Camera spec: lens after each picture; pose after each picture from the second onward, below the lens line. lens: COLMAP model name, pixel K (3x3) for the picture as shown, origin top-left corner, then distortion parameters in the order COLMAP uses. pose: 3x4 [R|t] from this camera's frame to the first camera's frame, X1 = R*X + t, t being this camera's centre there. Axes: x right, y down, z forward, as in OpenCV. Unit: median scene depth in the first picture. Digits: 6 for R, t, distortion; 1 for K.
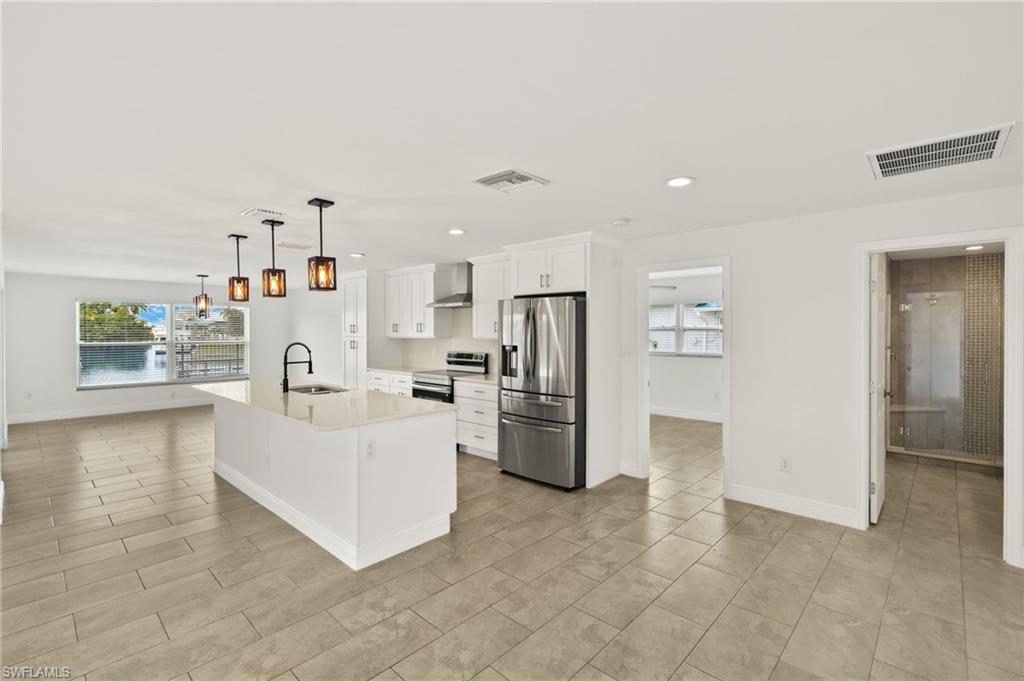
lens RADIAL K [[461.5, 0, 513.1], [0, 461.5, 334.1], [0, 0, 1]] dist [-0.000530, -0.000121]
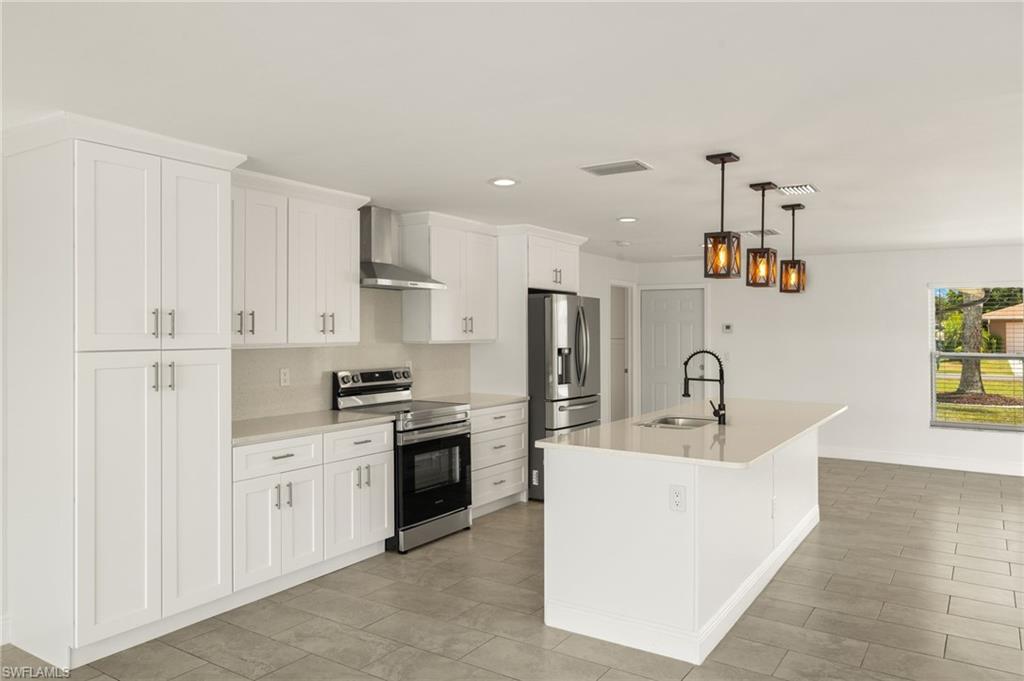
lens RADIAL K [[723.4, 0, 506.5], [0, 723.4, 327.8], [0, 0, 1]] dist [0.002566, -0.000085]
pose [[-0.162824, -0.000245, 0.986655, -1.381766], [0.003858, 0.999992, 0.000885, -0.015525], [-0.986648, 0.003951, -0.162822, 1.385700]]
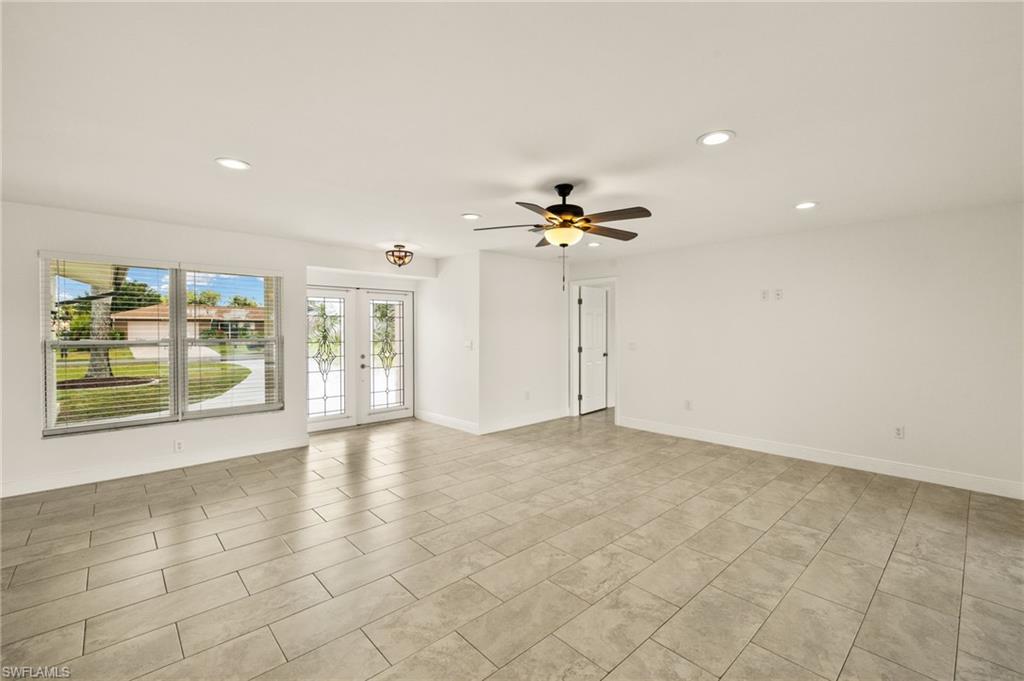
lens RADIAL K [[436.9, 0, 513.7], [0, 436.9, 331.8], [0, 0, 1]] dist [-0.000078, -0.000046]
pose [[-0.997119, -0.002226, 0.075819, -0.749475], [-0.001235, 0.999913, 0.013104, 0.020432], [-0.075841, 0.012972, -0.997036, 0.826043]]
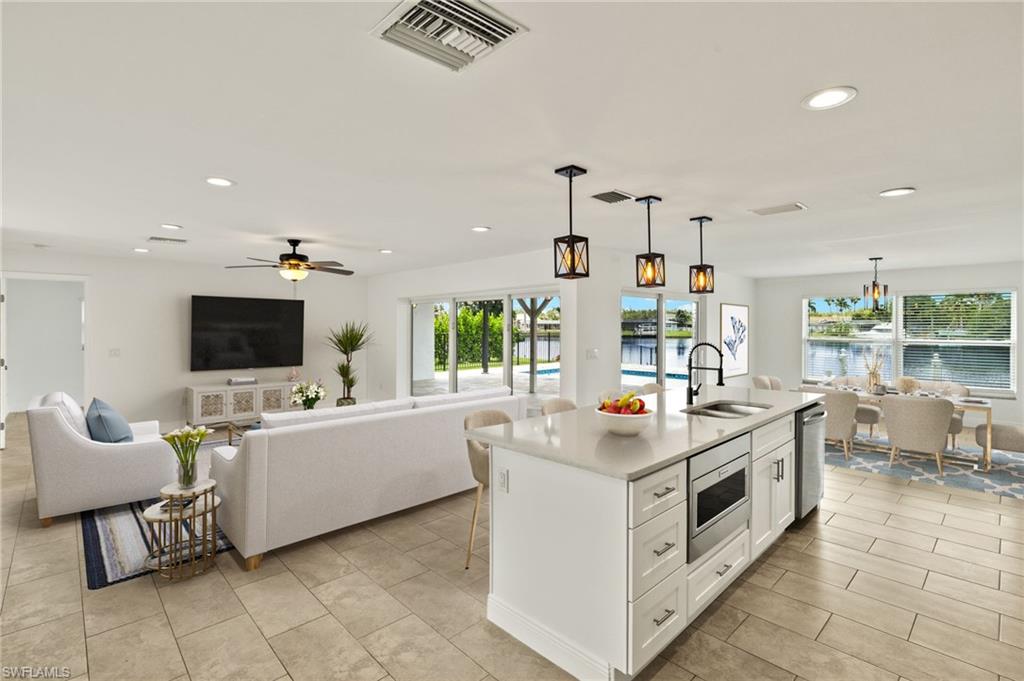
lens RADIAL K [[479.6, 0, 516.0], [0, 479.6, 325.6], [0, 0, 1]] dist [-0.002858, -0.000369]
pose [[-0.047901, 0.001581, -0.998851, 0.325377], [-0.009671, 0.999951, 0.002047, -0.007486], [0.998805, 0.009758, -0.047883, 0.692366]]
